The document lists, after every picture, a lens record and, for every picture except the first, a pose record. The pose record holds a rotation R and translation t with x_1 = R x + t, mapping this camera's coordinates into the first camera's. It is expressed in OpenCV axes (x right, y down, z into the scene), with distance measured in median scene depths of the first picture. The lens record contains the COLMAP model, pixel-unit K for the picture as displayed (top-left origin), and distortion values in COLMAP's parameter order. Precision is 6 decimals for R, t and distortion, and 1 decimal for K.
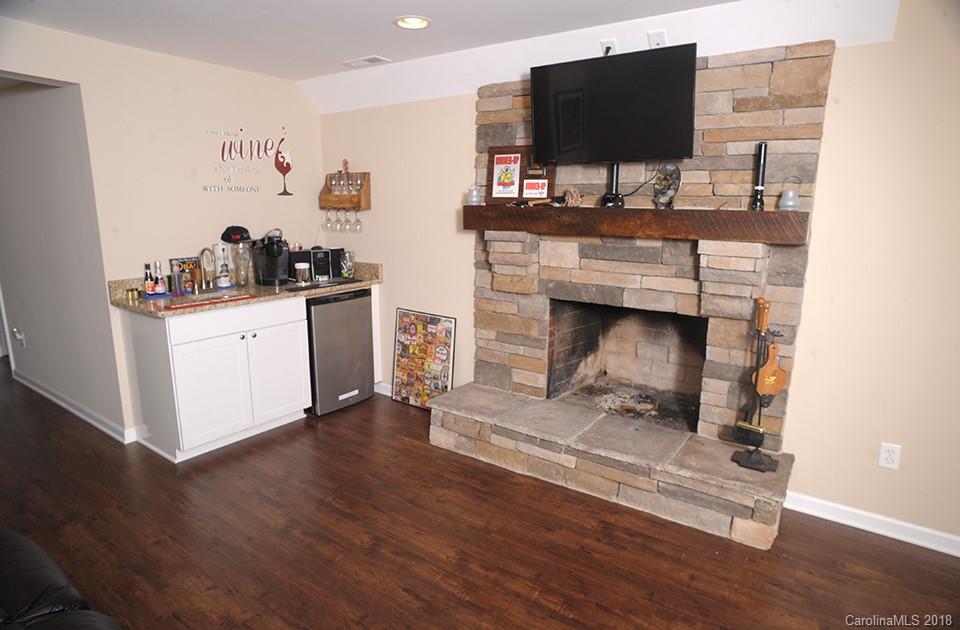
lens RADIAL K [[543.2, 0, 485.8], [0, 543.2, 310.1], [0, 0, 1]] dist [-0.048250, 0.001141]
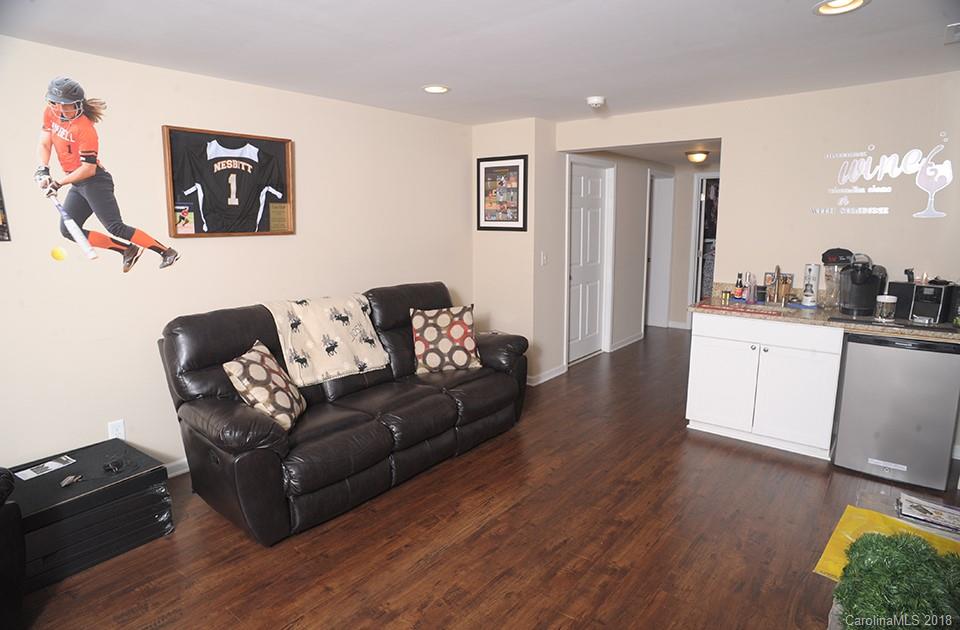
lens RADIAL K [[543.2, 0, 485.2], [0, 543.2, 318.3], [0, 0, 1]] dist [-0.048250, 0.001141]
pose [[-0.073590, 0.168857, -0.982890, 0.636495], [-0.185551, 0.966035, 0.179854, -0.100498], [0.979875, 0.195612, -0.039759, 0.497819]]
